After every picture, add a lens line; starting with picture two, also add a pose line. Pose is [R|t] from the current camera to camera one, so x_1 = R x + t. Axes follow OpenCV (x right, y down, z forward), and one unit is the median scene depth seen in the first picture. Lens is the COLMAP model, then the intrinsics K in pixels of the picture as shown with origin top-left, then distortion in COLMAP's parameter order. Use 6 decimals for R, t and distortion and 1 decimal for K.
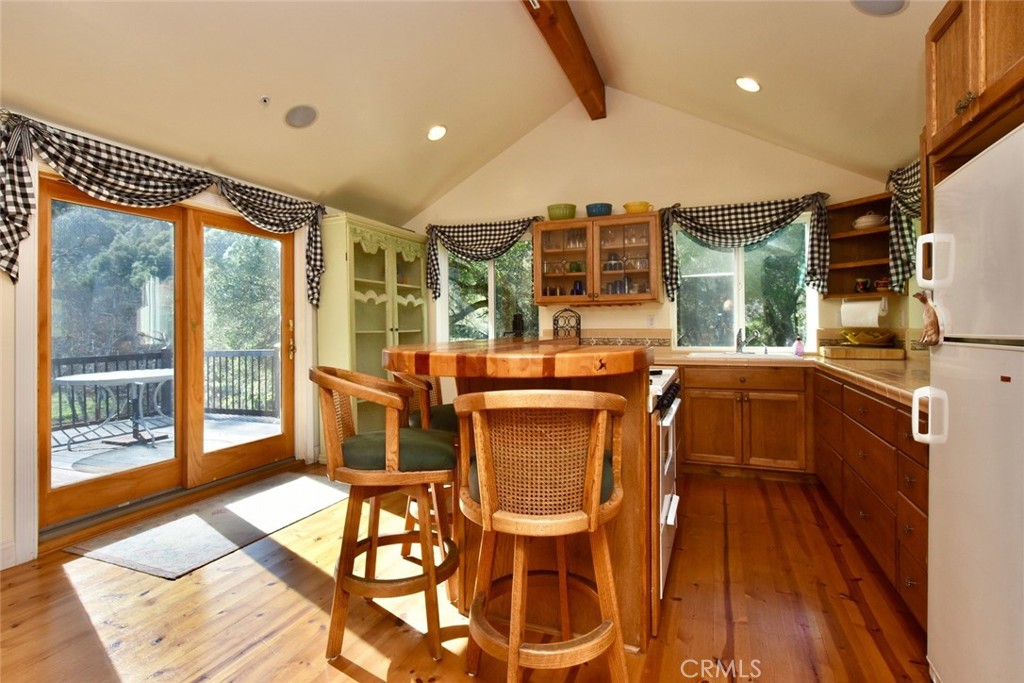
lens RADIAL K [[500.0, 0, 512.8], [0, 500.0, 320.9], [0, 0, 1]] dist [-0.000098, 0.000163]
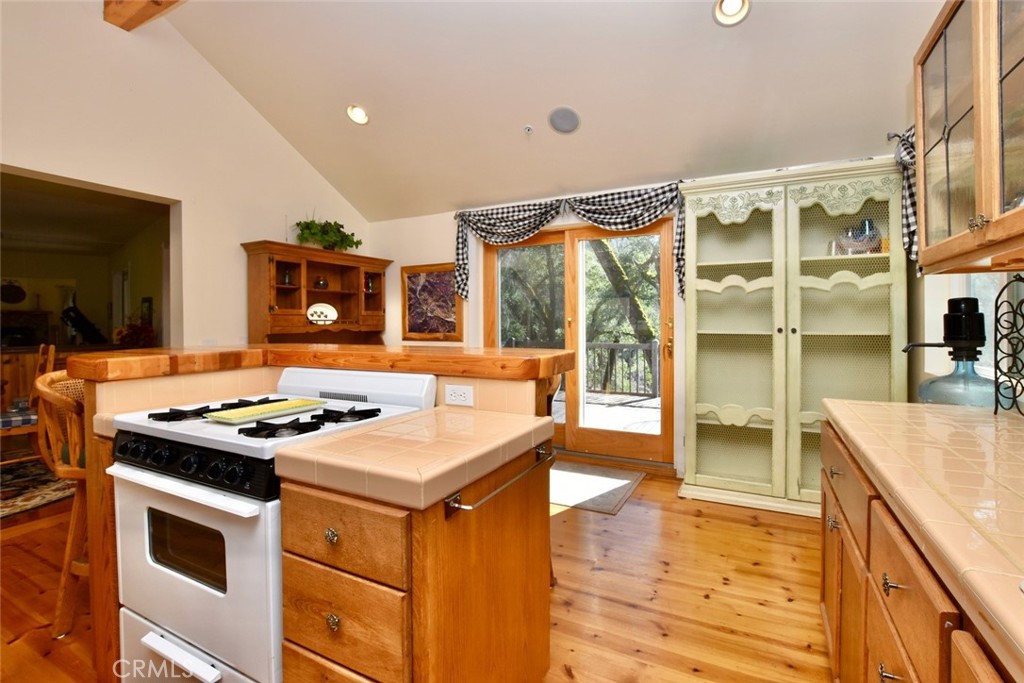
lens RADIAL K [[463.1, 0, 512.0], [0, 463.1, 341.5], [0, 0, 1]] dist [-0.000567, -0.000043]
pose [[-0.102456, 0.037699, -0.994023, 0.454684], [0.003347, 0.999289, 0.037553, 0.009056], [0.994732, 0.000520, -0.102510, 0.825300]]
